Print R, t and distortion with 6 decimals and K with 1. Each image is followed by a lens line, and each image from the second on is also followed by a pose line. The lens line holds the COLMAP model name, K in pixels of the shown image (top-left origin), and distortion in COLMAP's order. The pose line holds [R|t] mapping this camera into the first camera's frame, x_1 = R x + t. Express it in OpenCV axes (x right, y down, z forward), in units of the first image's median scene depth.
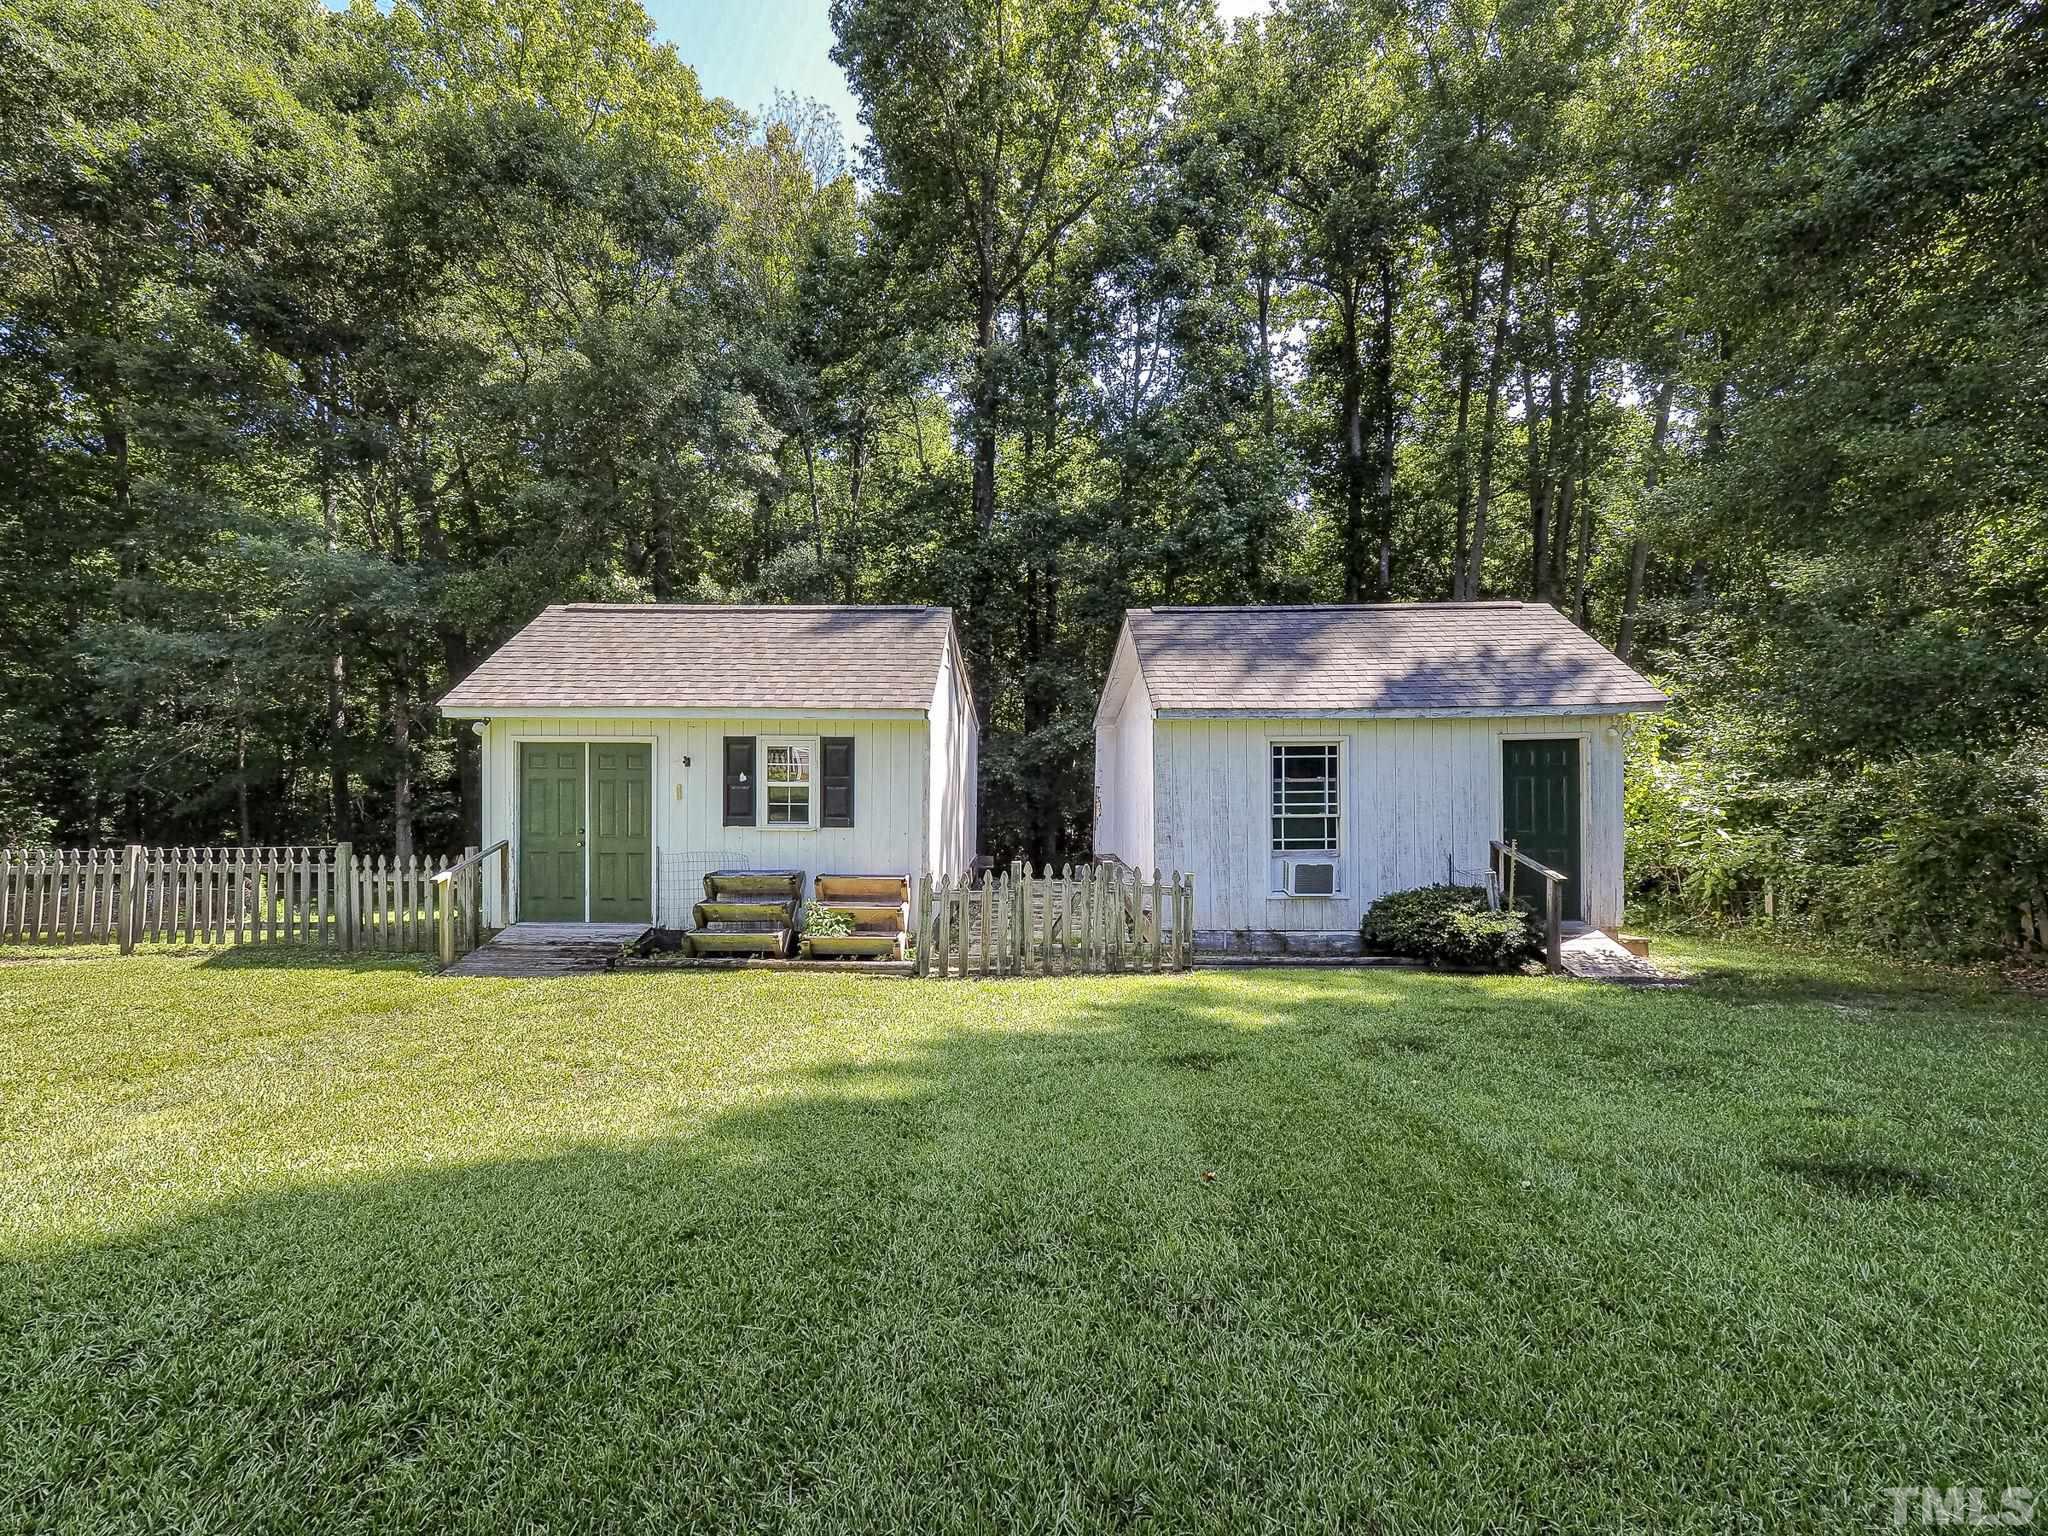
lens RADIAL K [[865.9, 0, 1024.4], [0, 865.9, 747.4], [0, 0, 1]] dist [-0.004663, -0.000274]
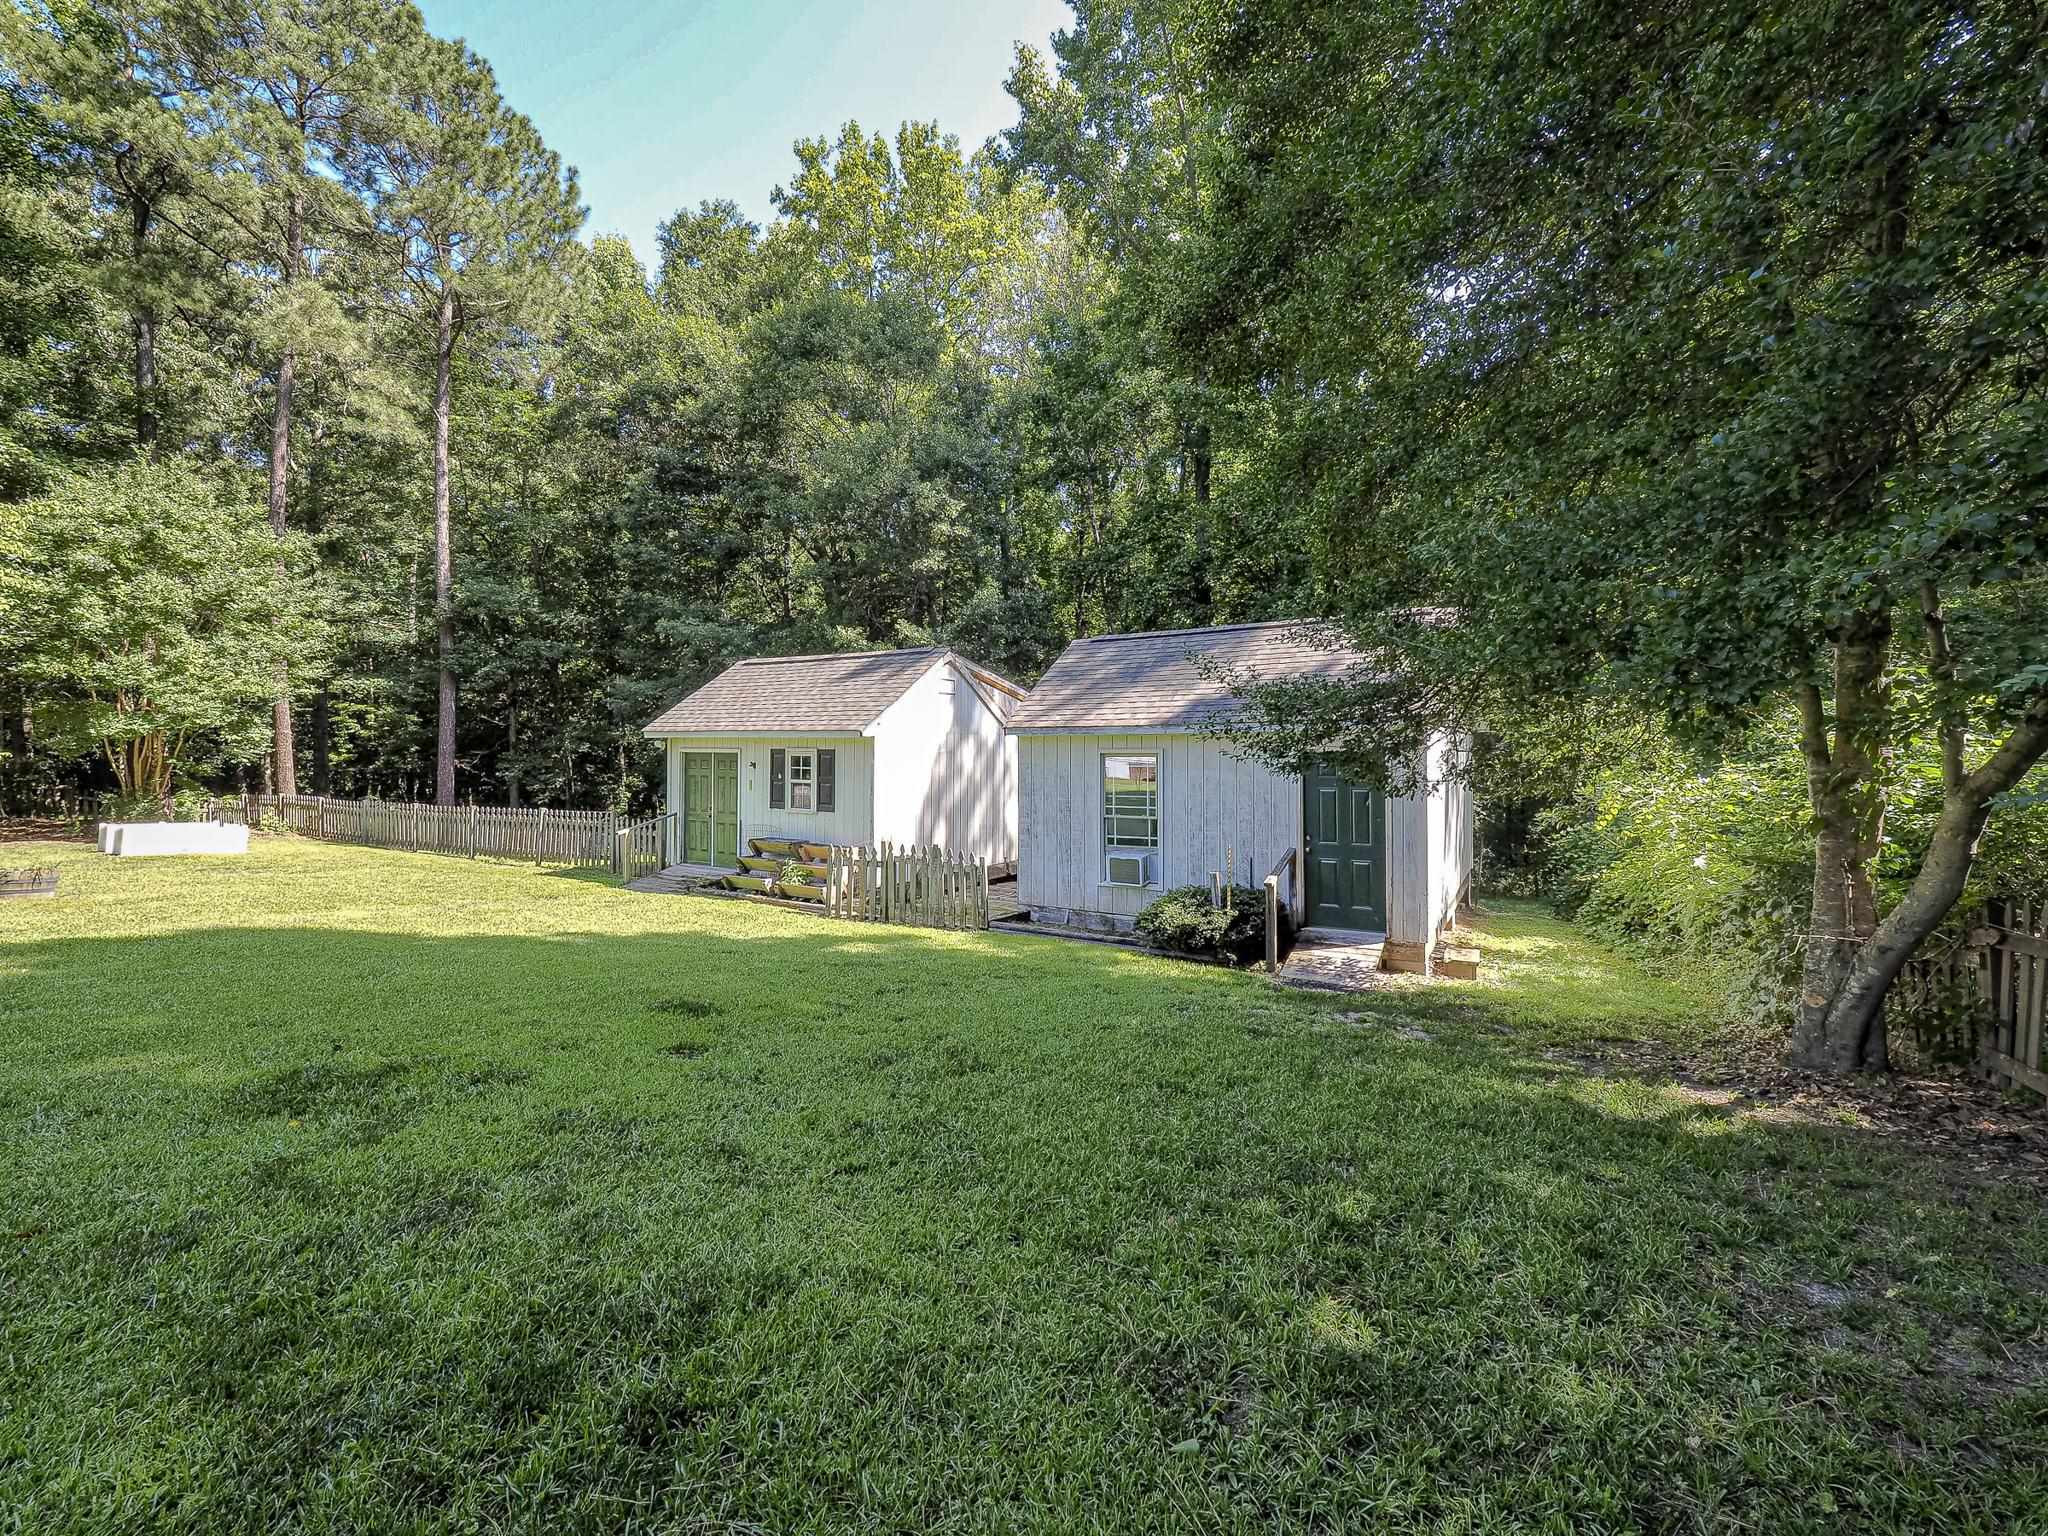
lens RADIAL K [[865.9, 0, 1024.4], [0, 865.9, 747.4], [0, 0, 1]] dist [-0.004663, -0.000274]
pose [[0.857543, -0.001776, -0.514410, 0.806897], [0.003326, 0.999992, 0.002094, -0.016979], [0.514402, -0.003506, 0.857542, -0.066852]]
